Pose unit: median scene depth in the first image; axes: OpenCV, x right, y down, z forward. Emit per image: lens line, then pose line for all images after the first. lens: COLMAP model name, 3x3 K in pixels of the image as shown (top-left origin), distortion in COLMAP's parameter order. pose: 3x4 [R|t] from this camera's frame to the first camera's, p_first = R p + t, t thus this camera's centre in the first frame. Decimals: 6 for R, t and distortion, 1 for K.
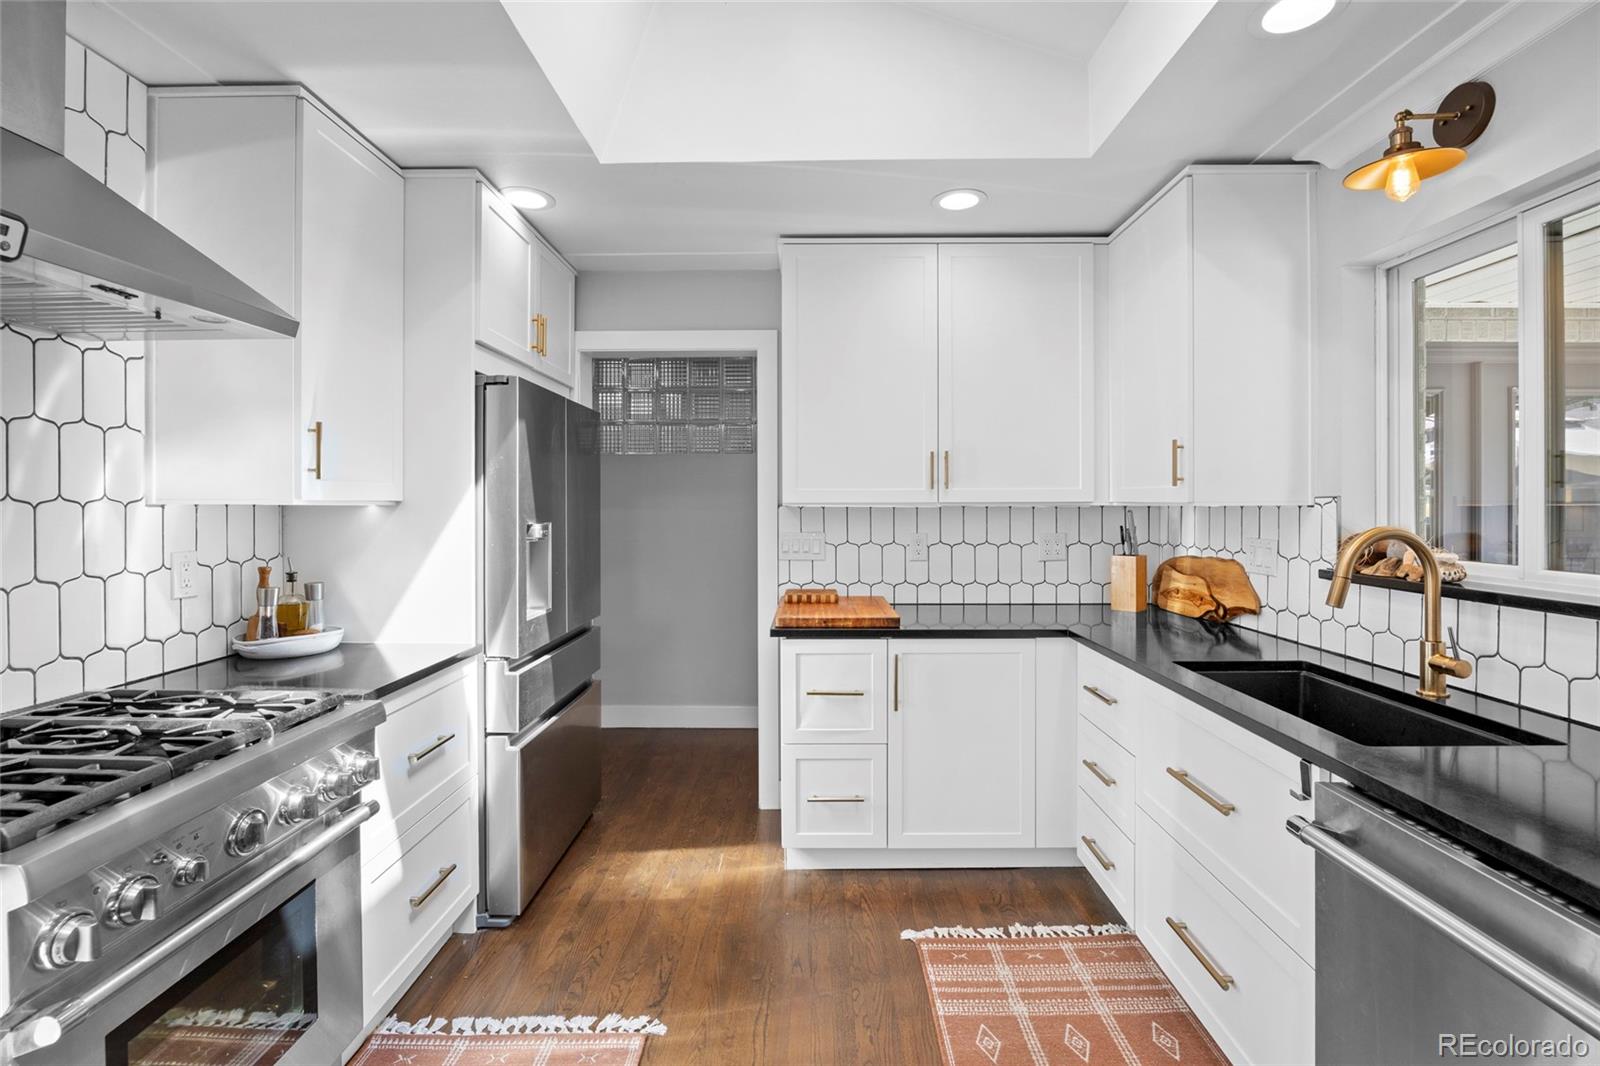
lens RADIAL K [[728.4, 0, 800.7], [0, 728.4, 500.7], [0, 0, 1]] dist [-0.004762, 0.000616]
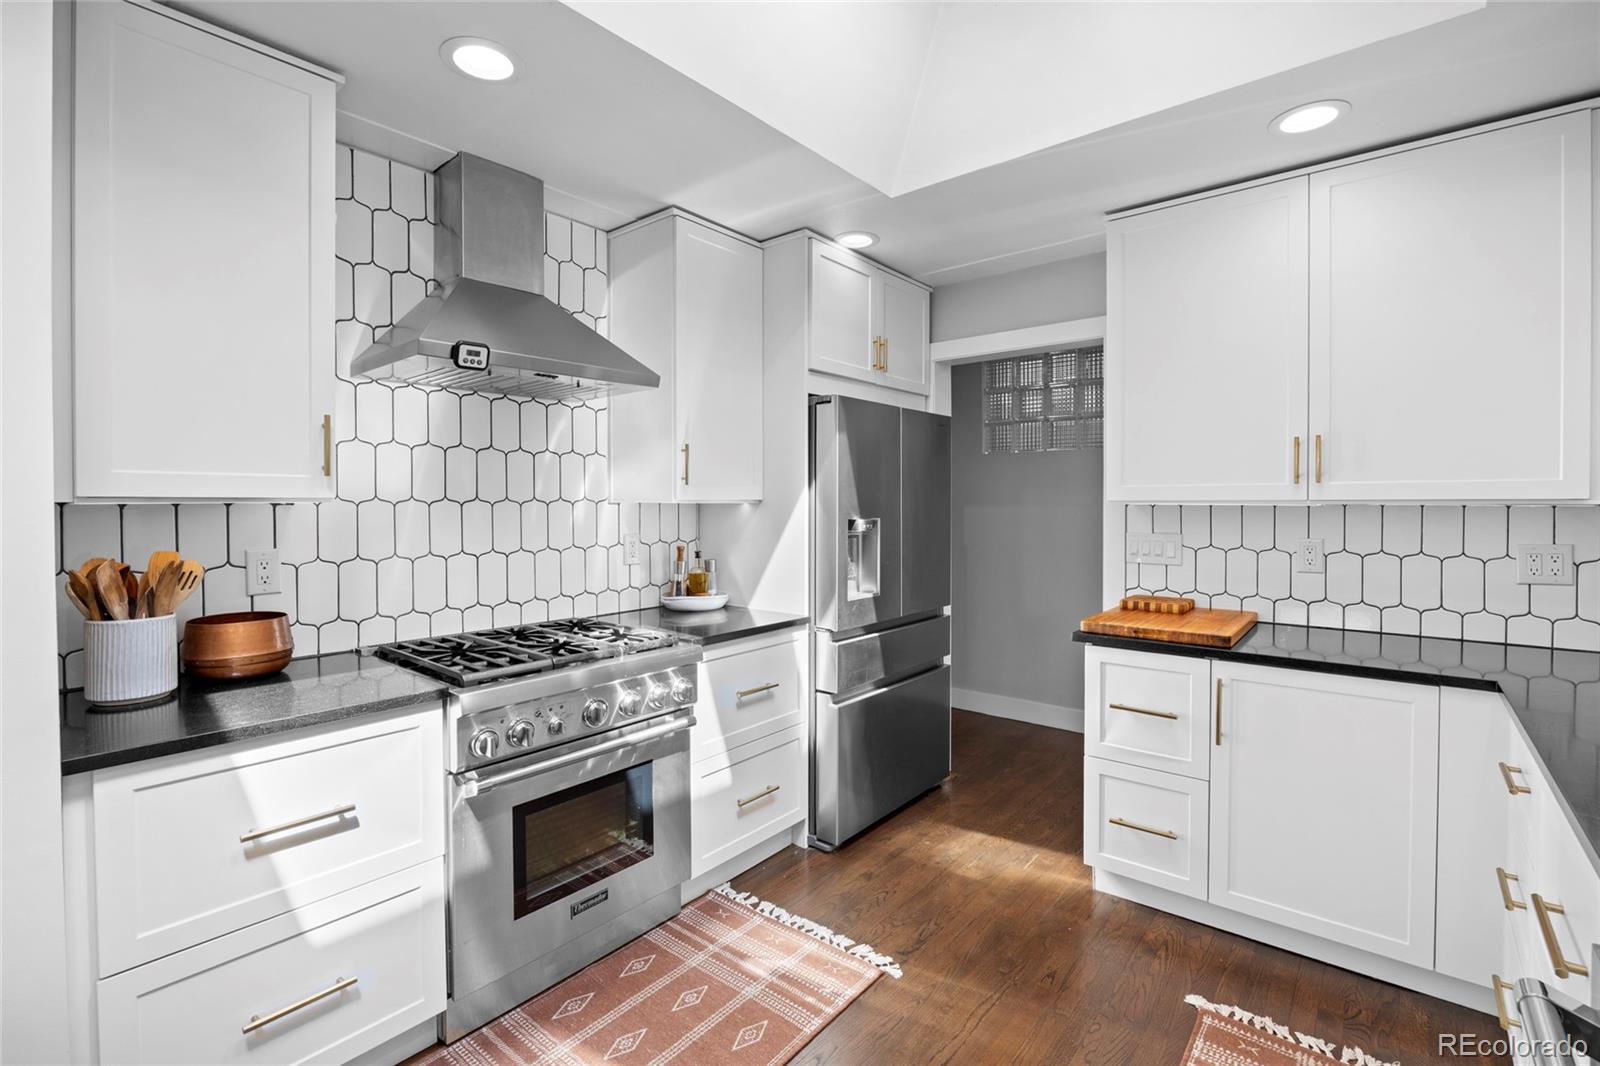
lens RADIAL K [[728.1, 0, 803.7], [0, 728.1, 506.4], [0, 0, 1]] dist [0.000231, 0.000274]
pose [[0.776863, 0.004451, -0.629654, 0.328158], [0.004011, 0.999920, 0.012017, -0.003298], [0.629657, -0.011861, 0.776783, 0.039942]]
